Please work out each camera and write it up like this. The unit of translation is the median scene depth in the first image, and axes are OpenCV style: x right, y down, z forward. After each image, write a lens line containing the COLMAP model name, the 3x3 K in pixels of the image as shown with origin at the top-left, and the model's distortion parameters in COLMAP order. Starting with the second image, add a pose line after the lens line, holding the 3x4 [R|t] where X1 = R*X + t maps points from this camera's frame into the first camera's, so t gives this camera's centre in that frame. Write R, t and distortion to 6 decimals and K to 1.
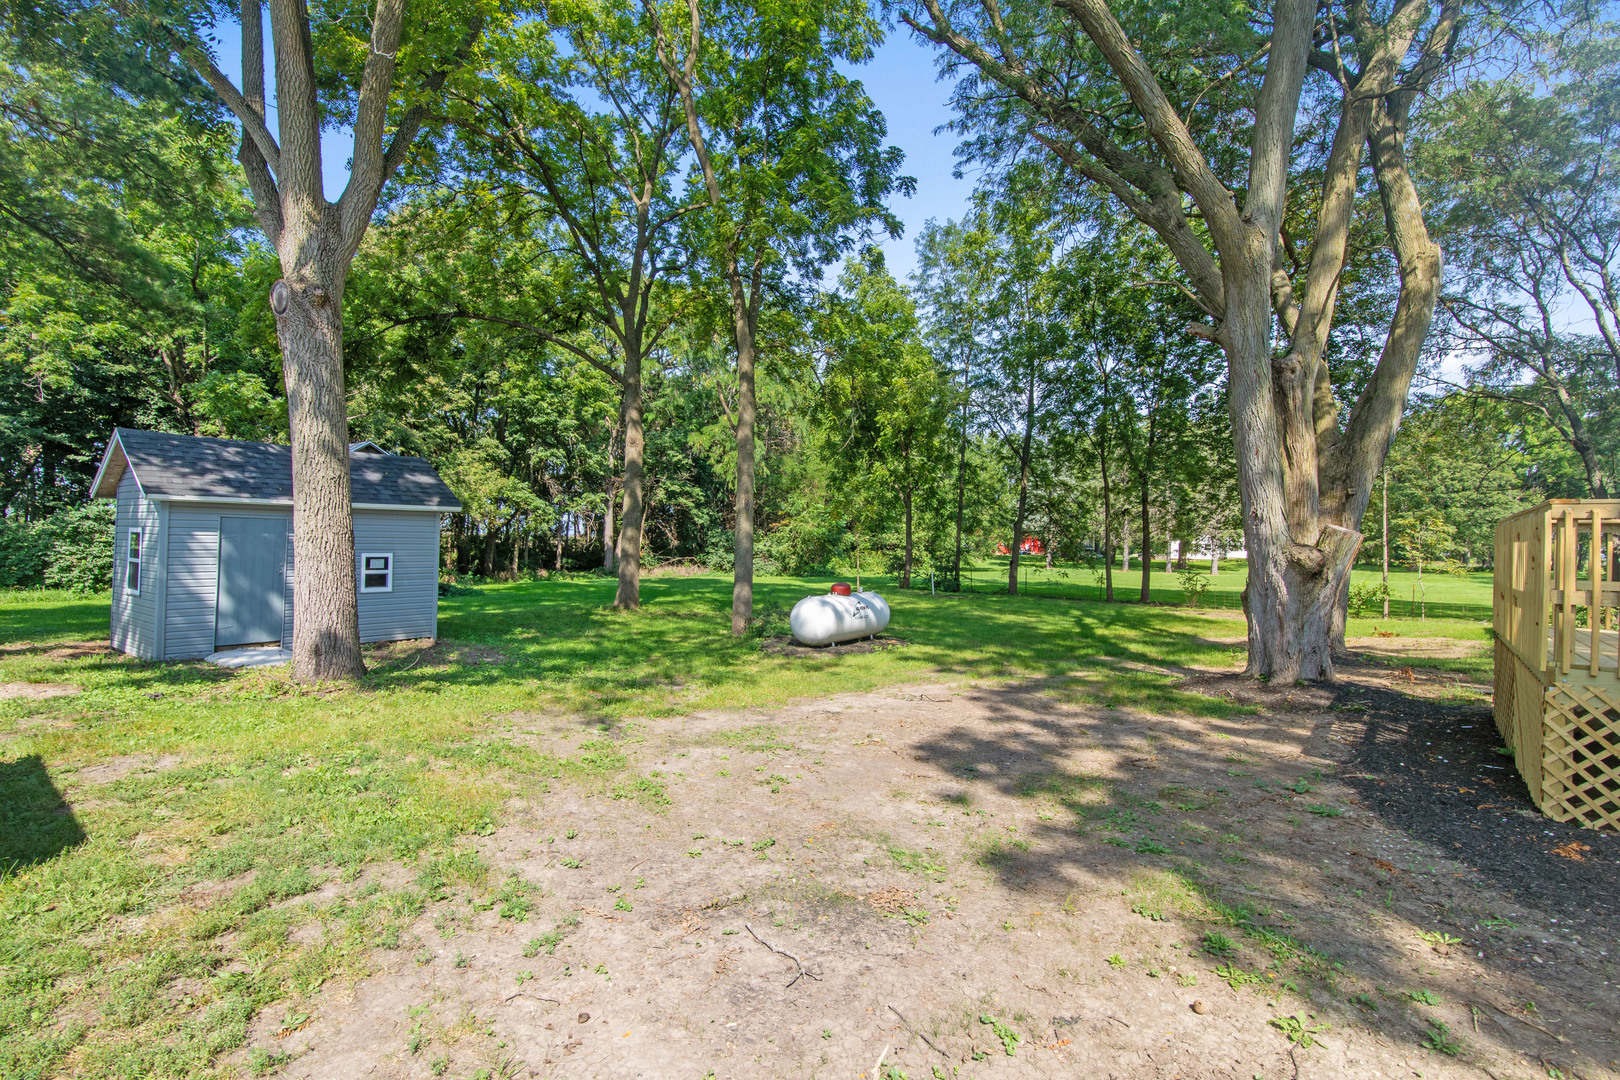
lens RADIAL K [[736.7, 0, 811.9], [0, 736.7, 543.3], [0, 0, 1]] dist [0.003679, -0.000202]
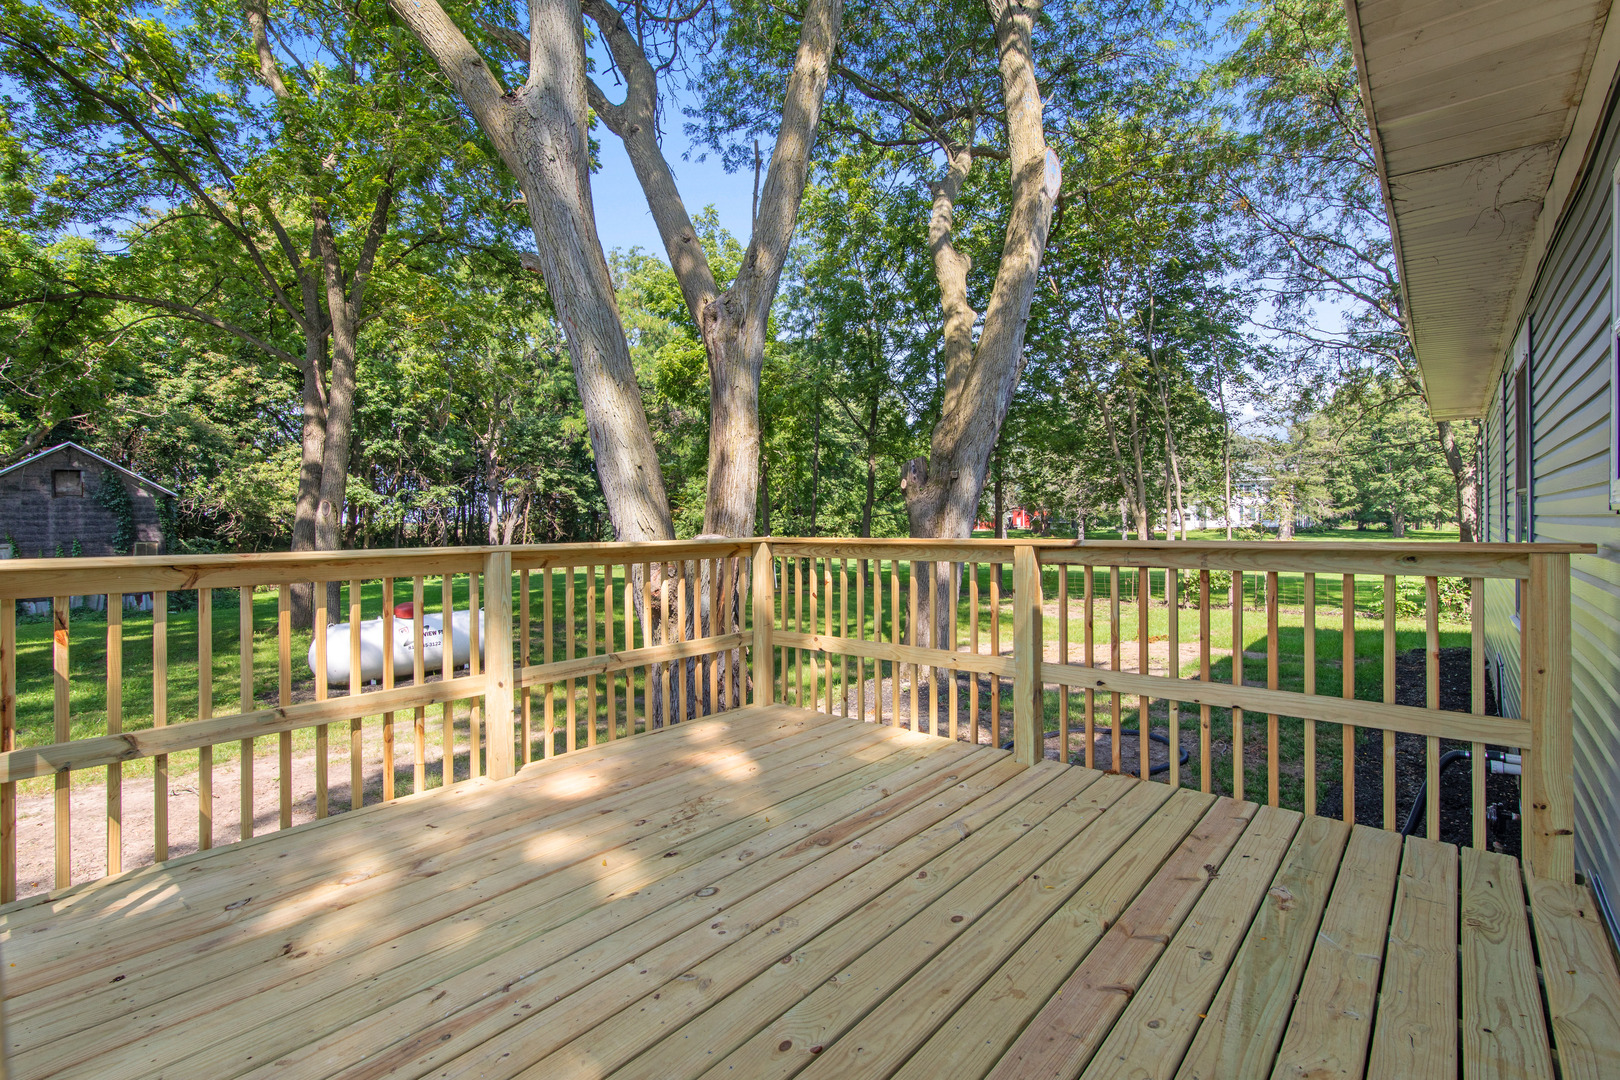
lens RADIAL K [[736.7, 0, 800.6], [0, 736.7, 525.2], [0, 0, 1]] dist [0.003679, -0.000202]
pose [[0.999096, -0.029516, -0.030581, 0.163561], [0.029743, 0.999533, 0.007007, -0.009861], [0.030360, -0.007910, 0.999508, 0.071477]]
